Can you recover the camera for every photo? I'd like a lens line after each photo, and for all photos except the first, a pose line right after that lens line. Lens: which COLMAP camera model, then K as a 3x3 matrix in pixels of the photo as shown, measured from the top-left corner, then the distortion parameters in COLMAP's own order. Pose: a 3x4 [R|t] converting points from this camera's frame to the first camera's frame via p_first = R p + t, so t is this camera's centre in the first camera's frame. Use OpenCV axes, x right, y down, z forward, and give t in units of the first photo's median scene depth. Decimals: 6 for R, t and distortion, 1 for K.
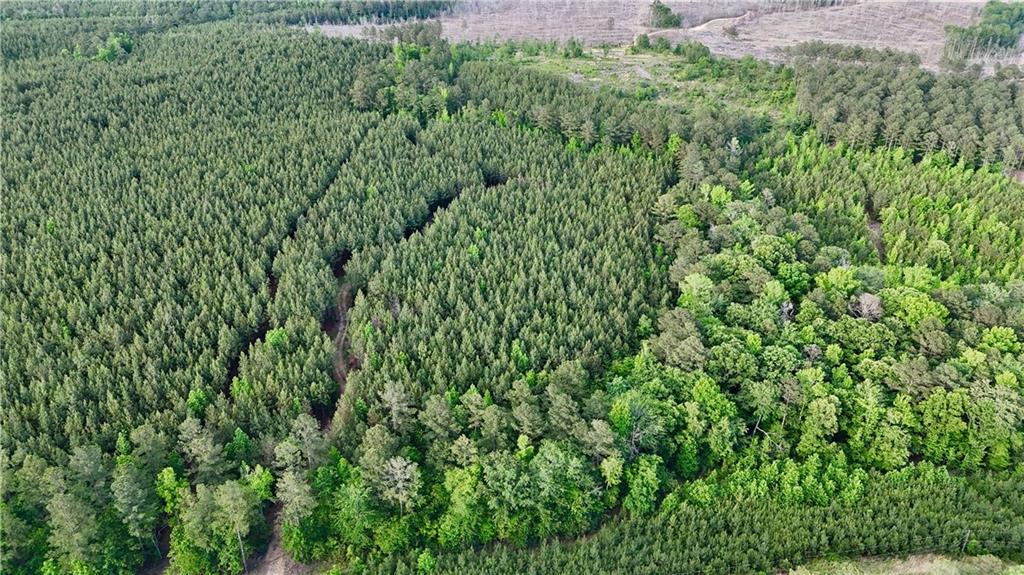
lens RADIAL K [[755.7, 0, 516.2], [0, 755.7, 288.7], [0, 0, 1]] dist [0.057139, -0.007249]
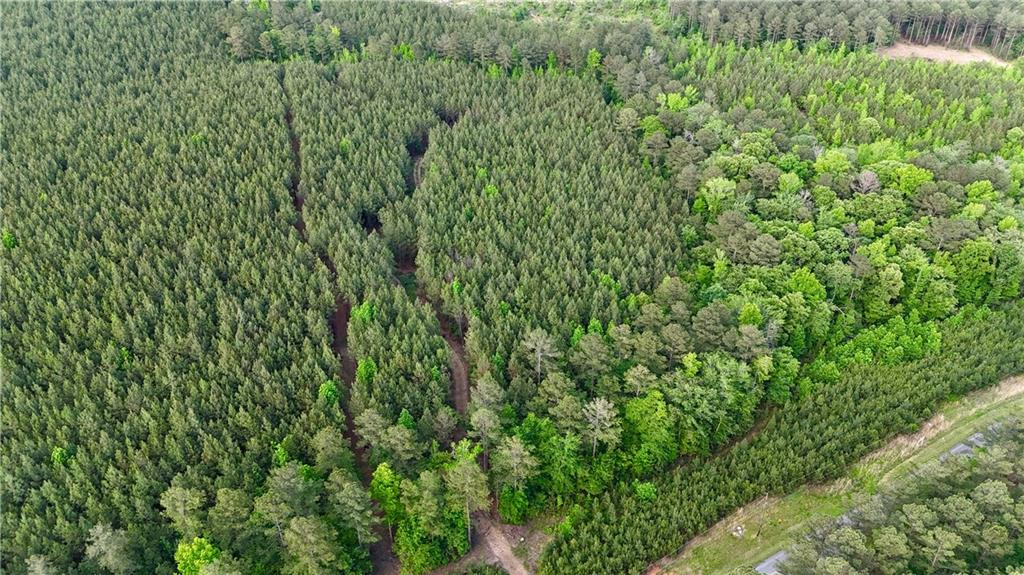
lens RADIAL K [[755.7, 0, 516.2], [0, 755.7, 288.7], [0, 0, 1]] dist [0.057139, -0.007249]
pose [[0.946769, -0.188951, 0.260627, -0.365740], [0.165704, 0.980170, 0.108665, -0.032640], [-0.275991, -0.059694, 0.959305, 0.070015]]
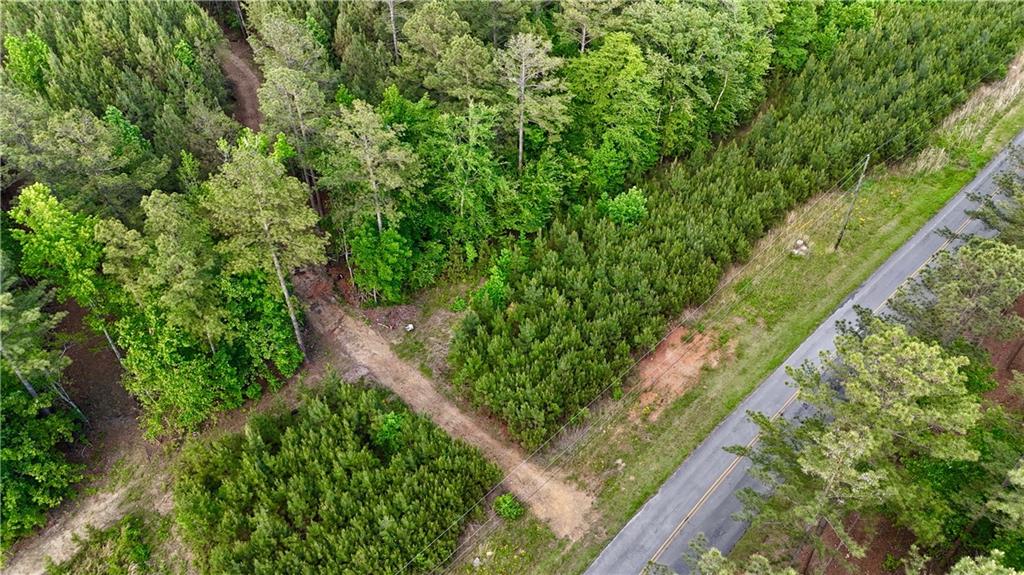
lens RADIAL K [[755.7, 0, 516.2], [0, 755.7, 288.7], [0, 0, 1]] dist [0.057139, -0.007249]
pose [[0.849295, -0.372198, 0.374389, -0.302556], [0.262832, 0.913149, 0.311574, 0.163843], [-0.457839, -0.166216, 0.873359, 0.410681]]
